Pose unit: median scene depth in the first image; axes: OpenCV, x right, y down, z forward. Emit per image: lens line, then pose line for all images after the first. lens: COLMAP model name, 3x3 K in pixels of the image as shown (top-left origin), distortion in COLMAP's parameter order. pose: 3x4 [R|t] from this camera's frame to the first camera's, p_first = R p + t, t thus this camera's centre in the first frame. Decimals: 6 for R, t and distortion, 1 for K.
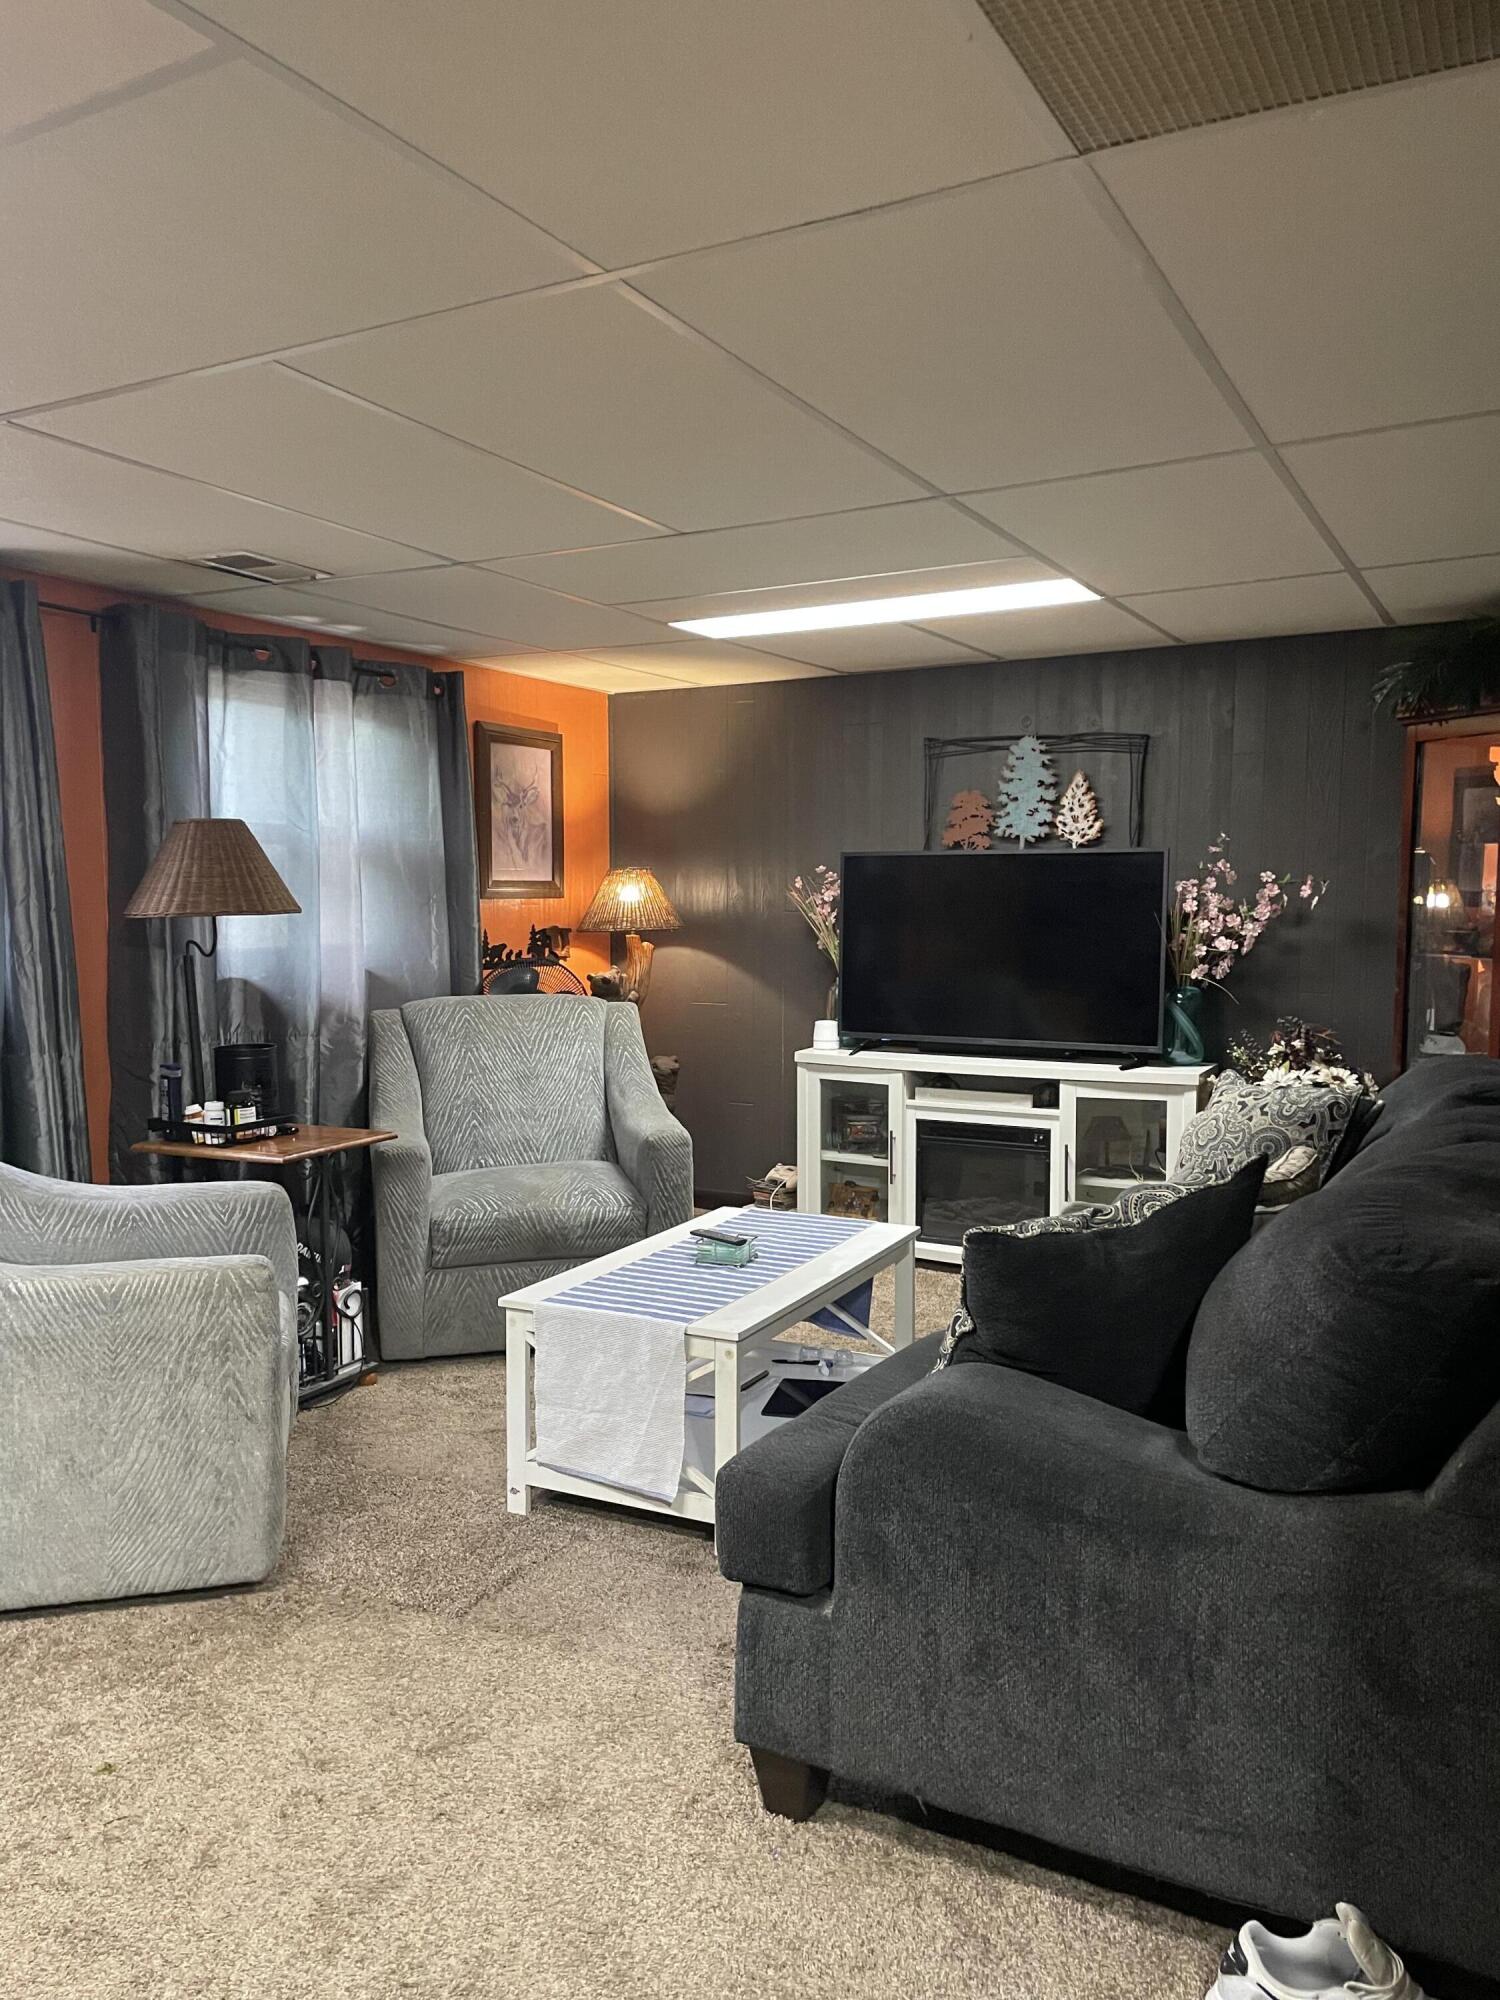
lens RADIAL K [[1504.9, 0, 737.4], [0, 1504.9, 1007.9], [0, 0, 1]] dist [0.077727, -0.092474]
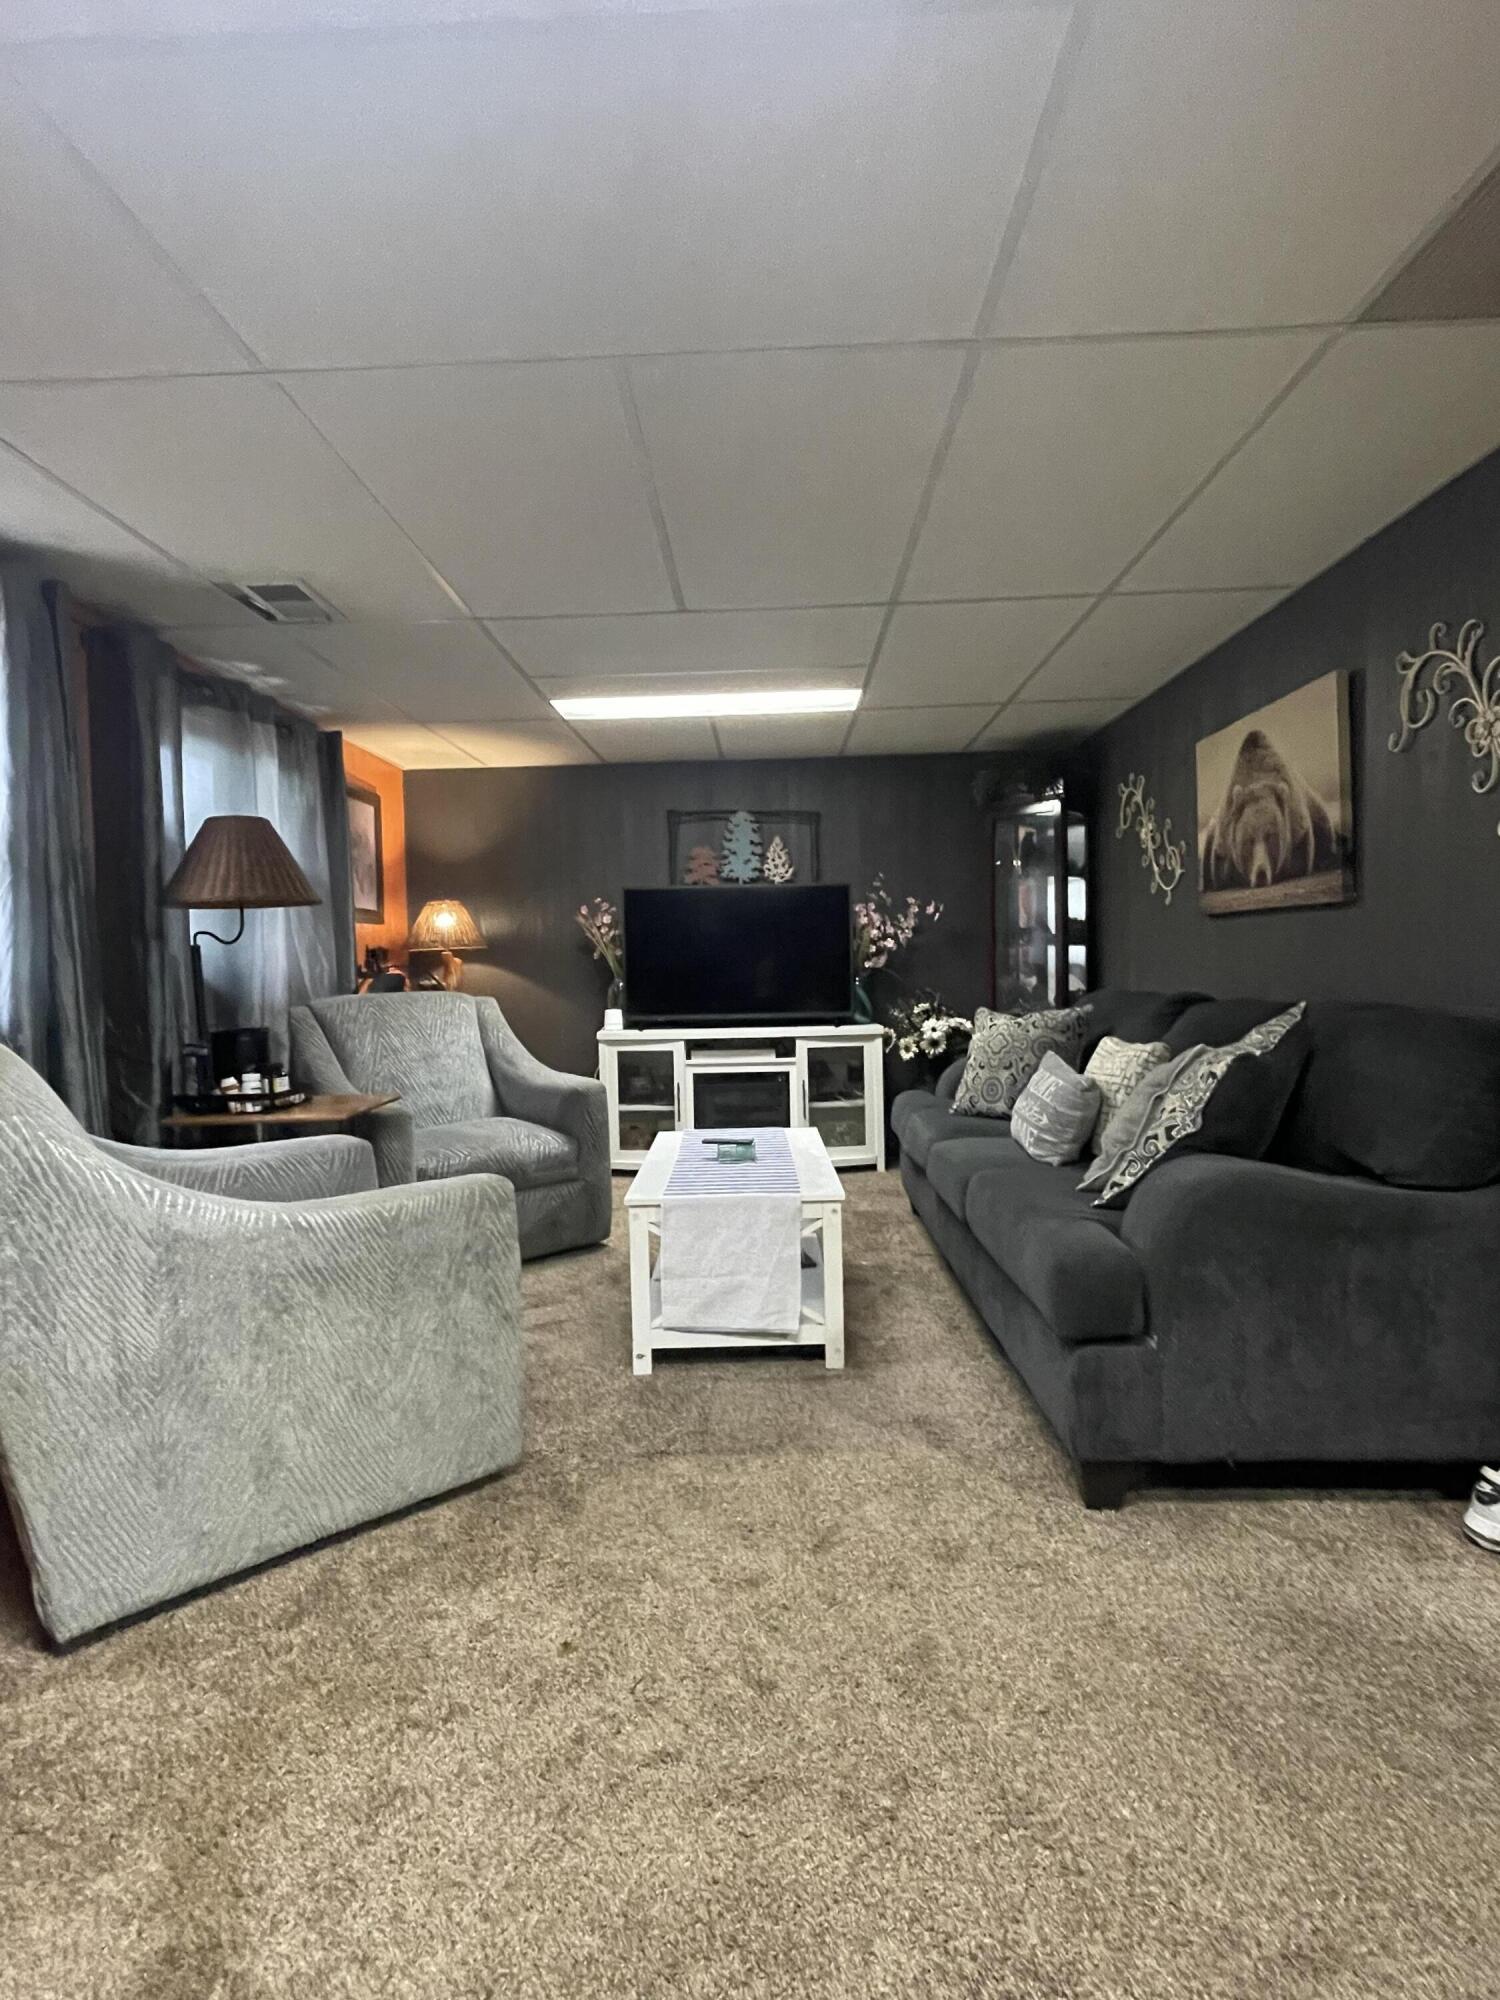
lens RADIAL K [[1001.8, 0, 744.4], [0, 1001.8, 996.9], [0, 0, 1]] dist [-0.002935, 0.000400]
pose [[0.887790, -0.032850, 0.459075, -0.394358], [0.056483, 0.997686, -0.037839, 0.059518], [-0.456770, 0.059523, 0.887591, 0.209131]]
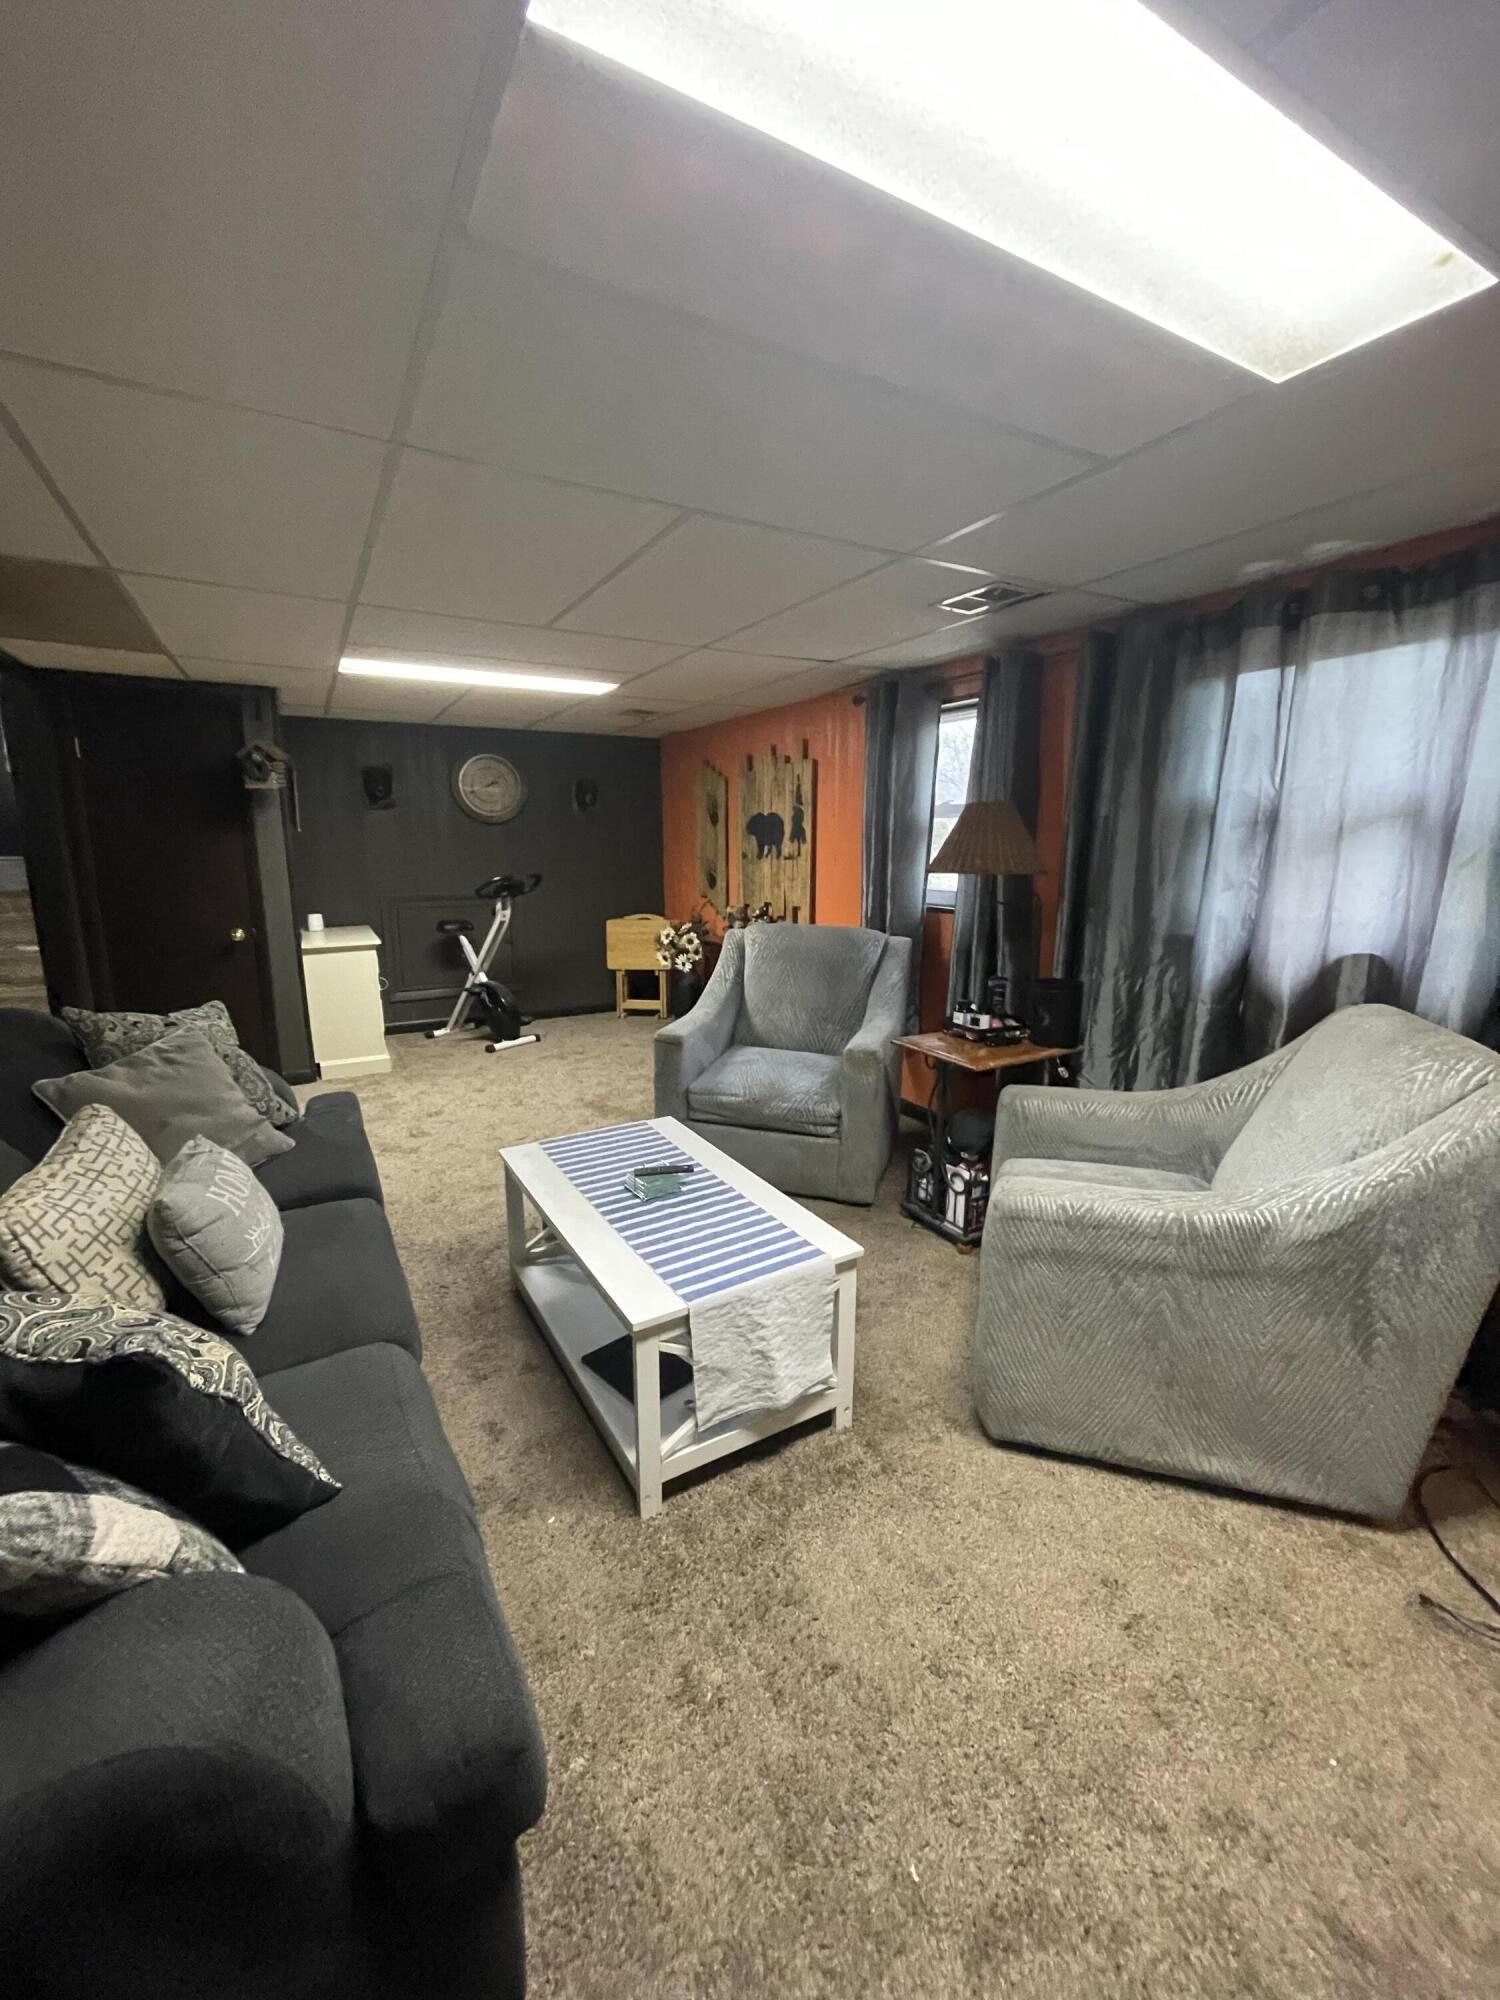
lens RADIAL K [[810.6, 0, 755.5], [0, 810.6, 989.2], [0, 0, 1]] dist [-0.001876, 0.000707]
pose [[-0.533948, 0.173815, -0.827459, 0.435654], [-0.049639, 0.970510, 0.235896, -0.136535], [0.844059, 0.167031, -0.509574, 1.340469]]
